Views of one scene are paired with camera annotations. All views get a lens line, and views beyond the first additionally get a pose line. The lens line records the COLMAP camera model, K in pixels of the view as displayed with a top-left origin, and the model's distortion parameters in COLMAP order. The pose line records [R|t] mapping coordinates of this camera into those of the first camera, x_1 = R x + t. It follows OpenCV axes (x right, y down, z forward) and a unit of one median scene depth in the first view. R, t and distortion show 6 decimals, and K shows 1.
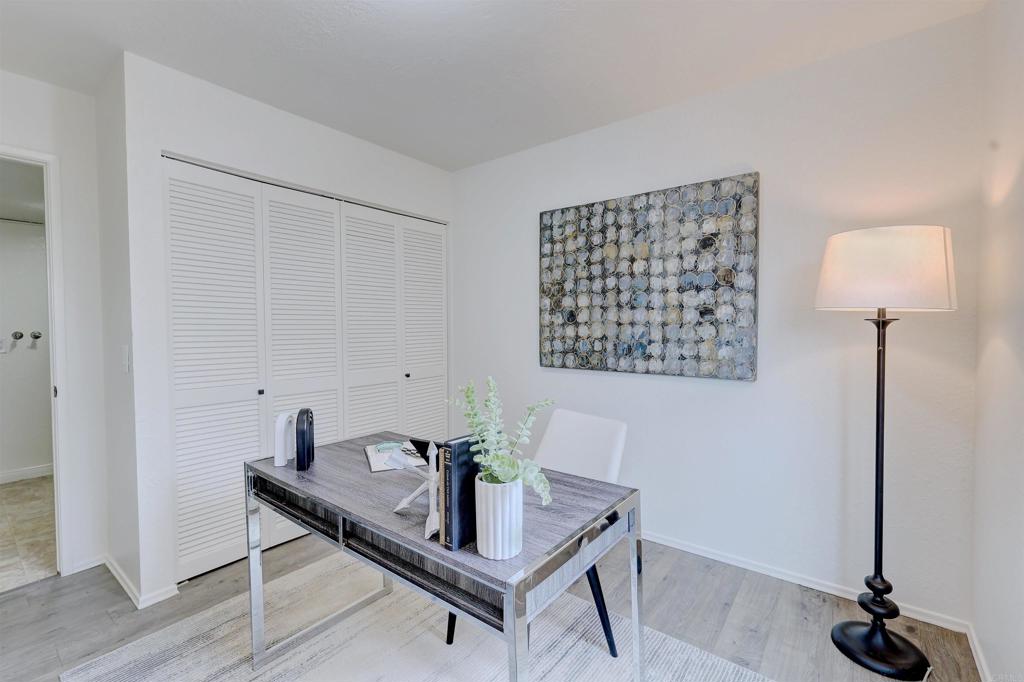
lens RADIAL K [[443.7, 0, 513.7], [0, 443.7, 336.6], [0, 0, 1]] dist [-0.000036, -0.000203]
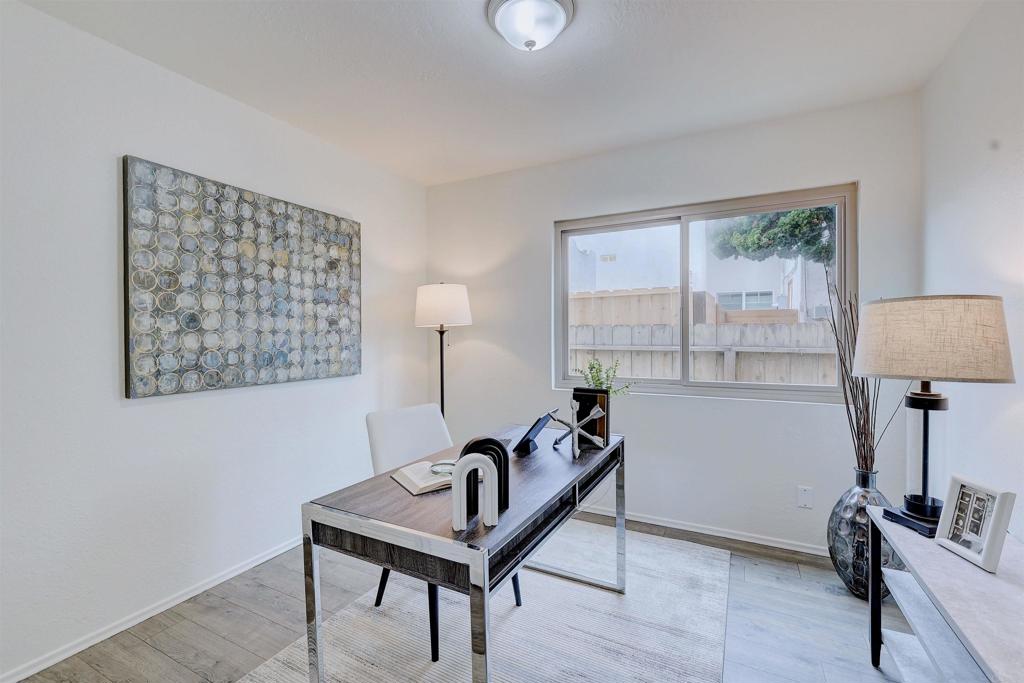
lens RADIAL K [[443.7, 0, 513.7], [0, 443.7, 337.1], [0, 0, 1]] dist [-0.000036, -0.000203]
pose [[-0.181447, -0.002698, 0.983397, -0.762037], [0.031435, 0.999469, 0.008542, -0.009572], [-0.982898, 0.032463, -0.181266, 0.668240]]
